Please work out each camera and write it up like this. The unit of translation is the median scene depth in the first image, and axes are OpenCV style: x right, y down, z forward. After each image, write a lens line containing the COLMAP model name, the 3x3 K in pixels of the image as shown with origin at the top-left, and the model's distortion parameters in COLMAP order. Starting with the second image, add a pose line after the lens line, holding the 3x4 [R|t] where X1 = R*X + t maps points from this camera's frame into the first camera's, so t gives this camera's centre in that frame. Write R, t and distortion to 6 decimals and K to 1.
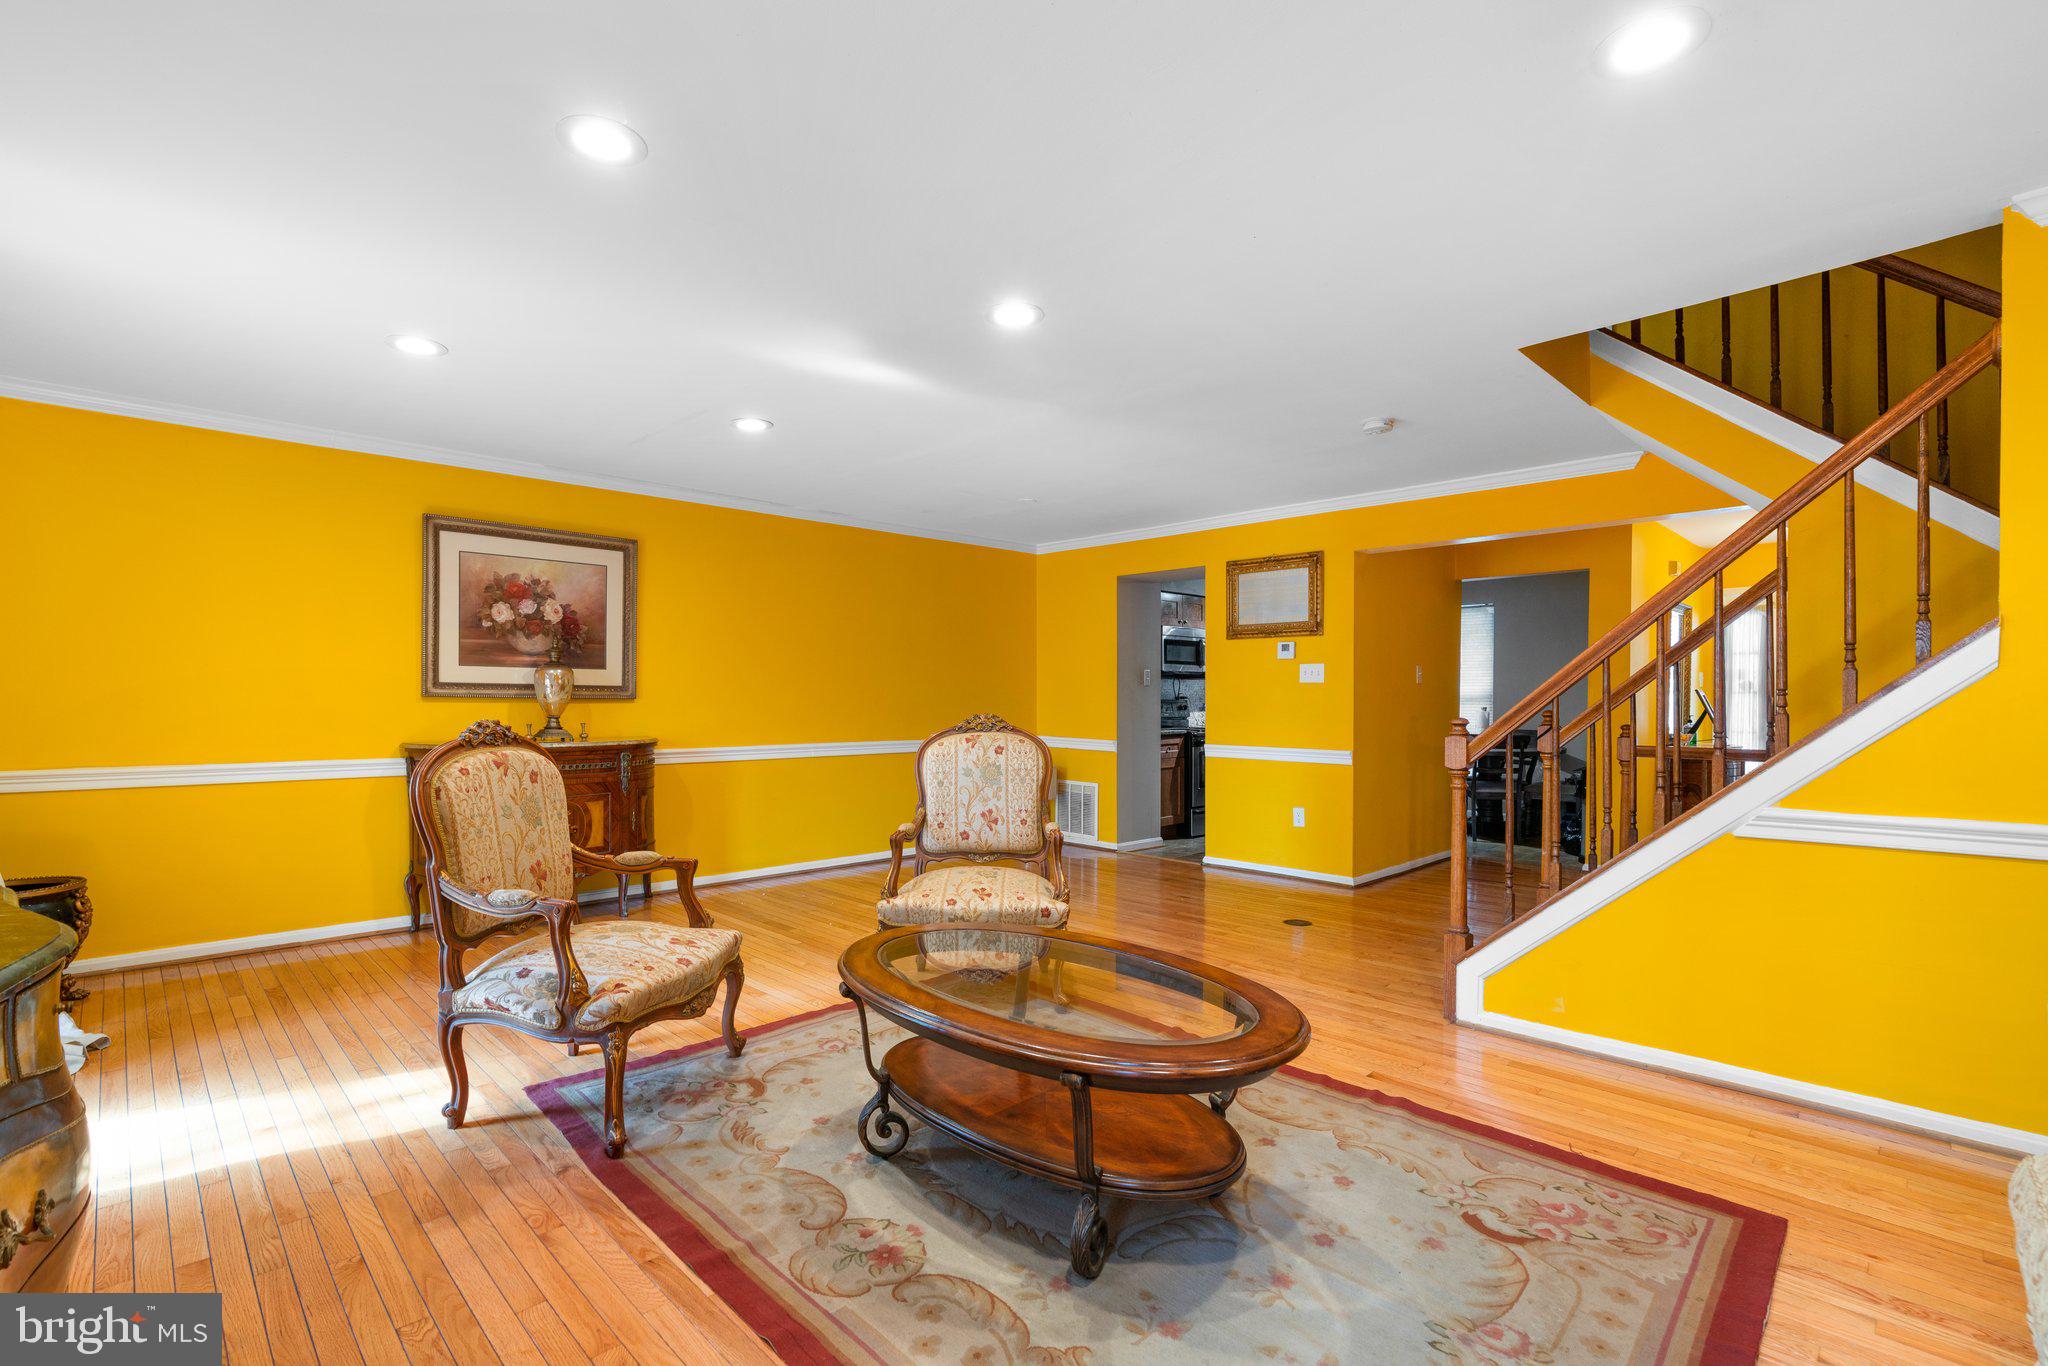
lens RADIAL K [[918.7, 0, 1018.6], [0, 918.7, 691.1], [0, 0, 1]] dist [-0.016512, 0.006829]
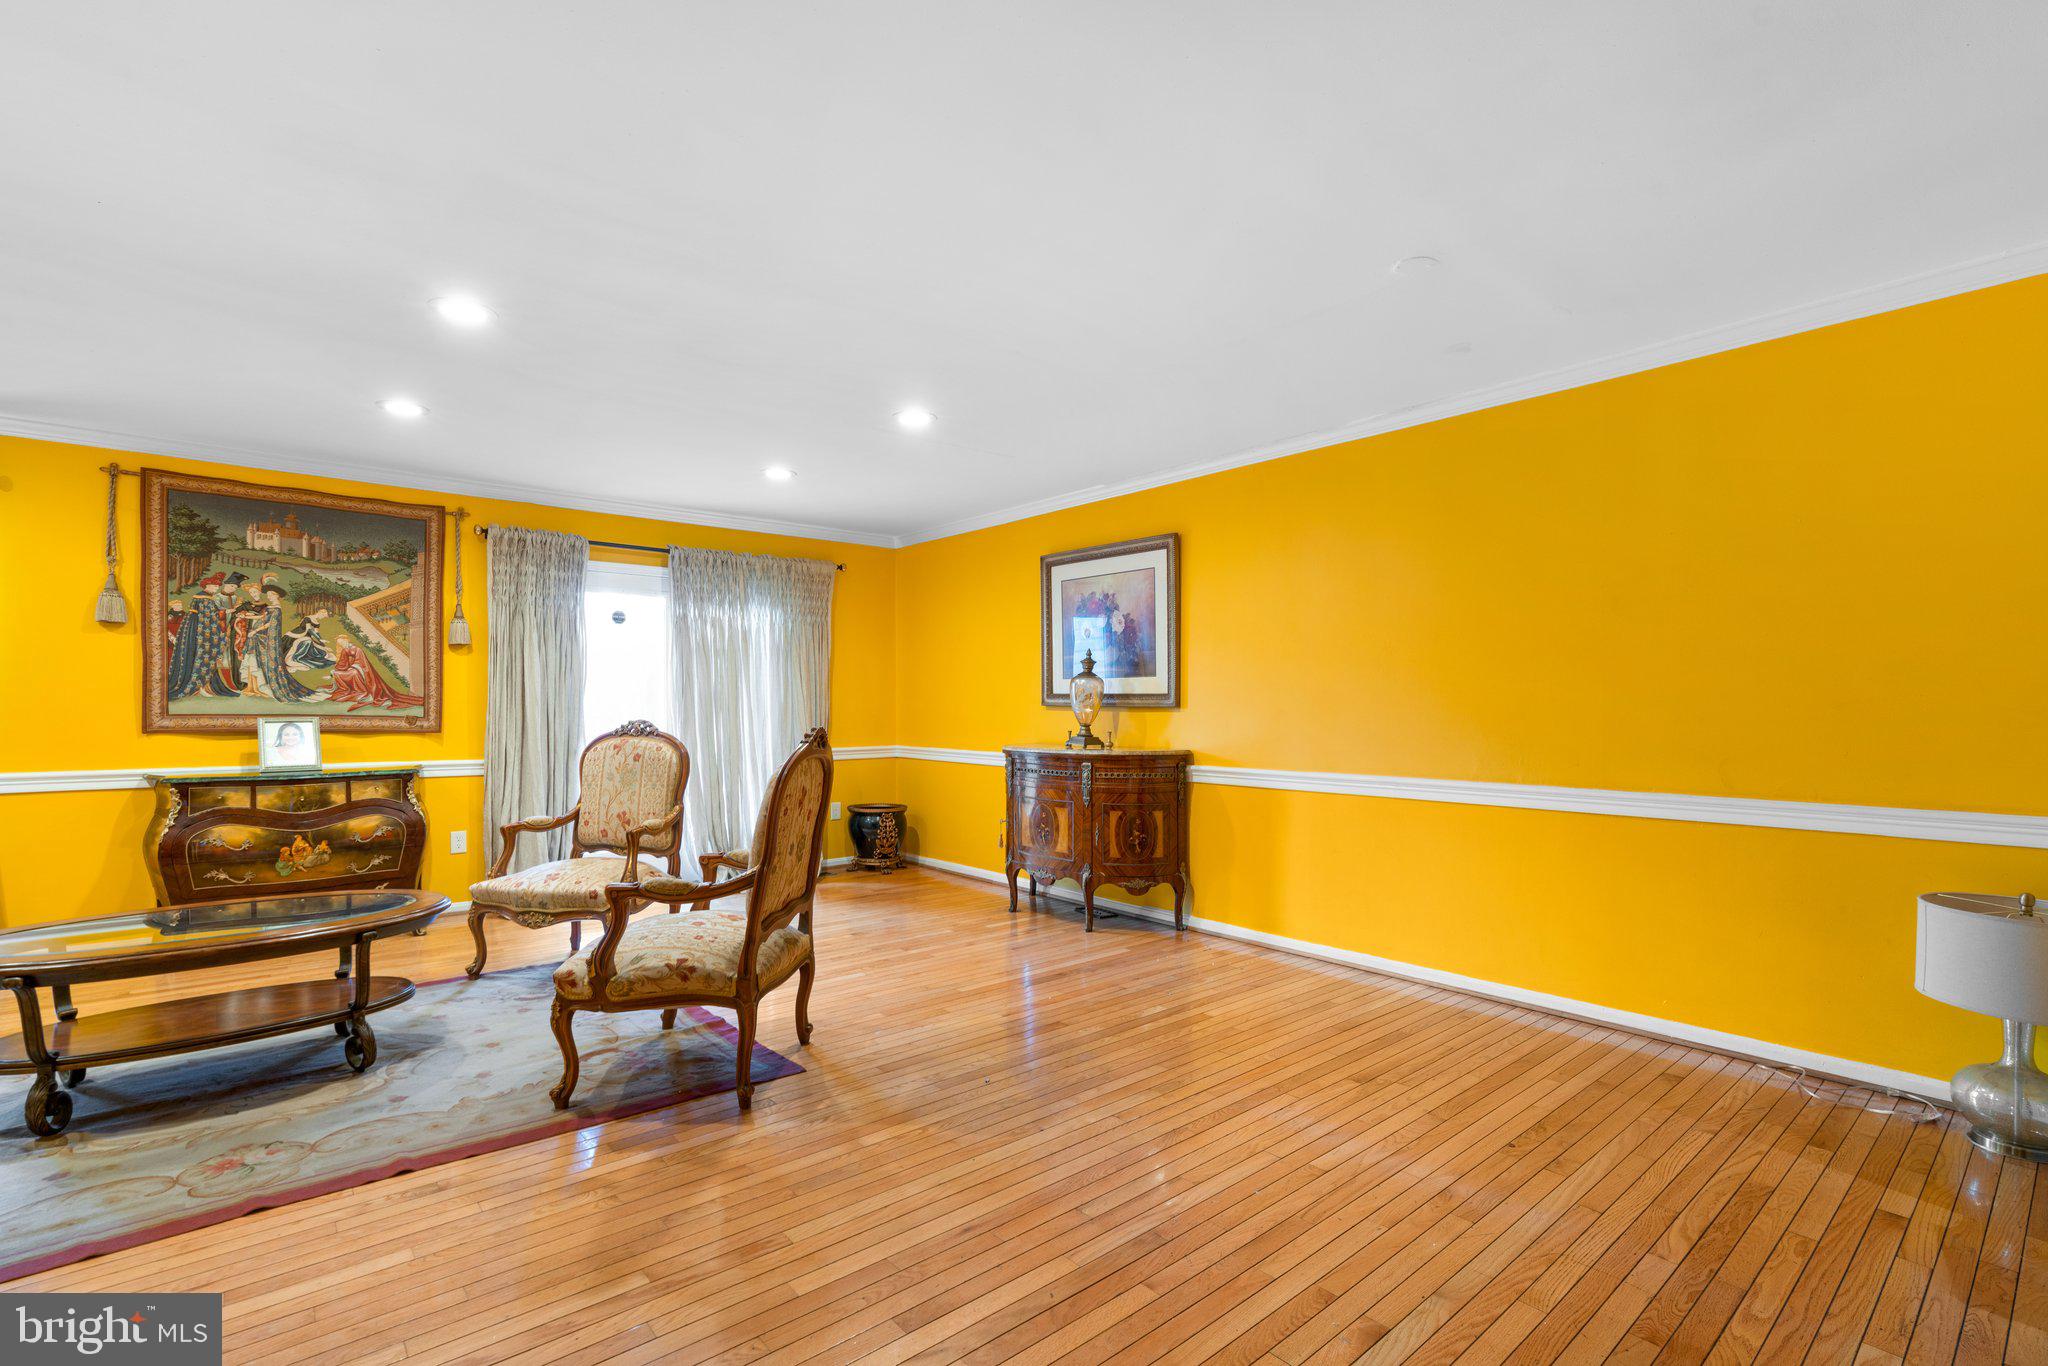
lens RADIAL K [[918.7, 0, 1008.3], [0, 918.7, 705.7], [0, 0, 1]] dist [-0.016512, 0.006829]
pose [[-0.059914, -0.003854, -0.998196, 0.529207], [0.007702, 0.999961, -0.004323, 0.009986], [0.998174, -0.007947, -0.059882, 0.937221]]
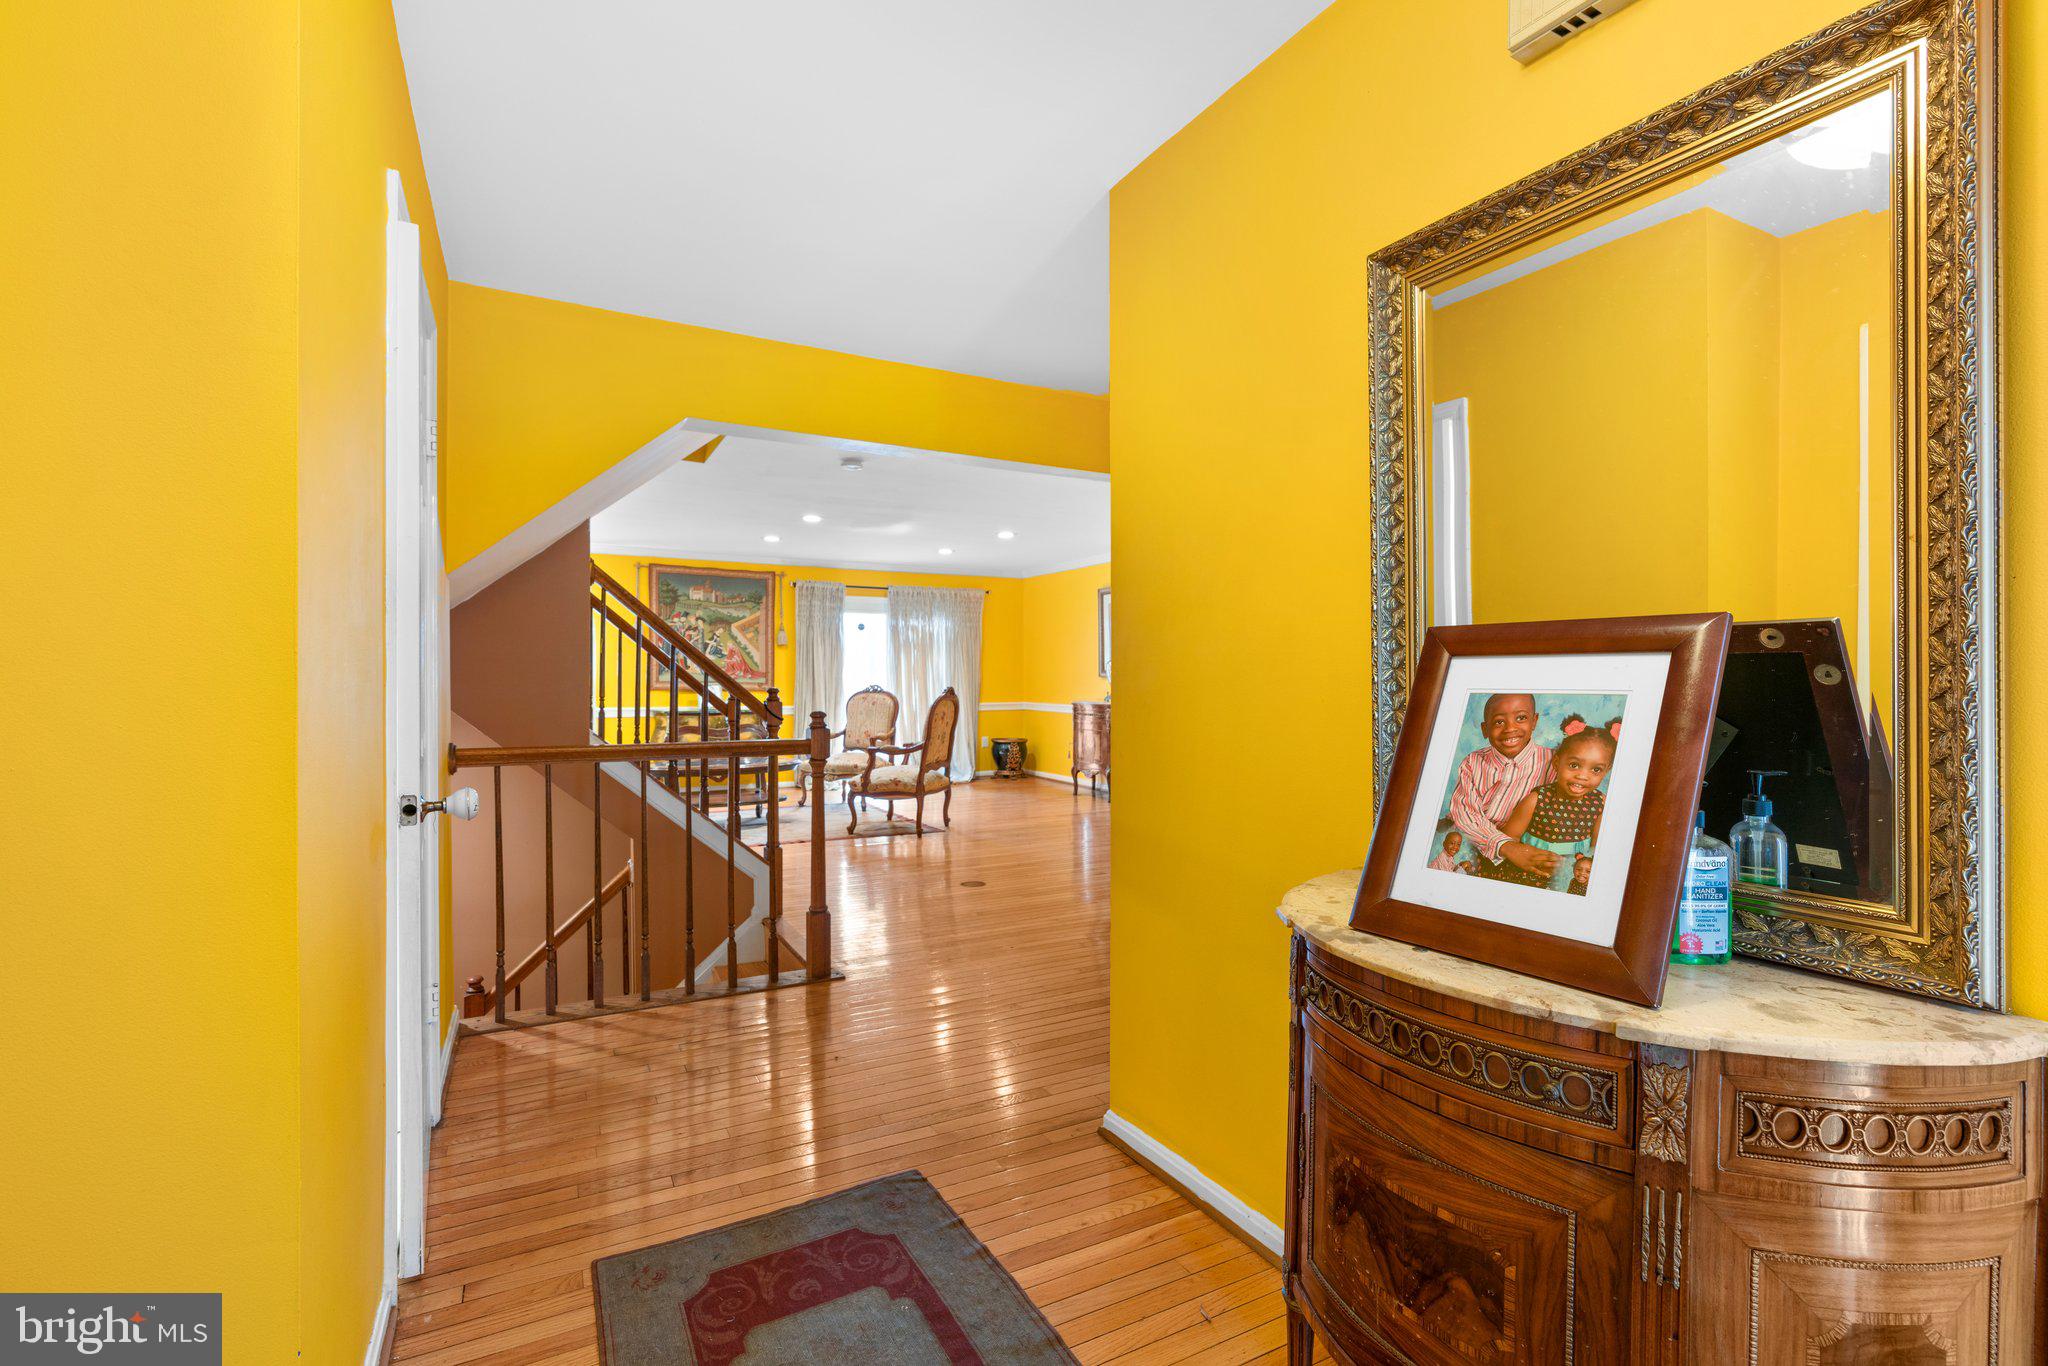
lens RADIAL K [[918.7, 0, 1014.6], [0, 918.7, 681.8], [0, 0, 1]] dist [-0.016512, 0.006829]
pose [[-0.267614, 0.000222, -0.963526, 1.327039], [0.005785, 0.999982, -0.001377, 0.016533], [0.963509, -0.005943, -0.267611, 1.272568]]
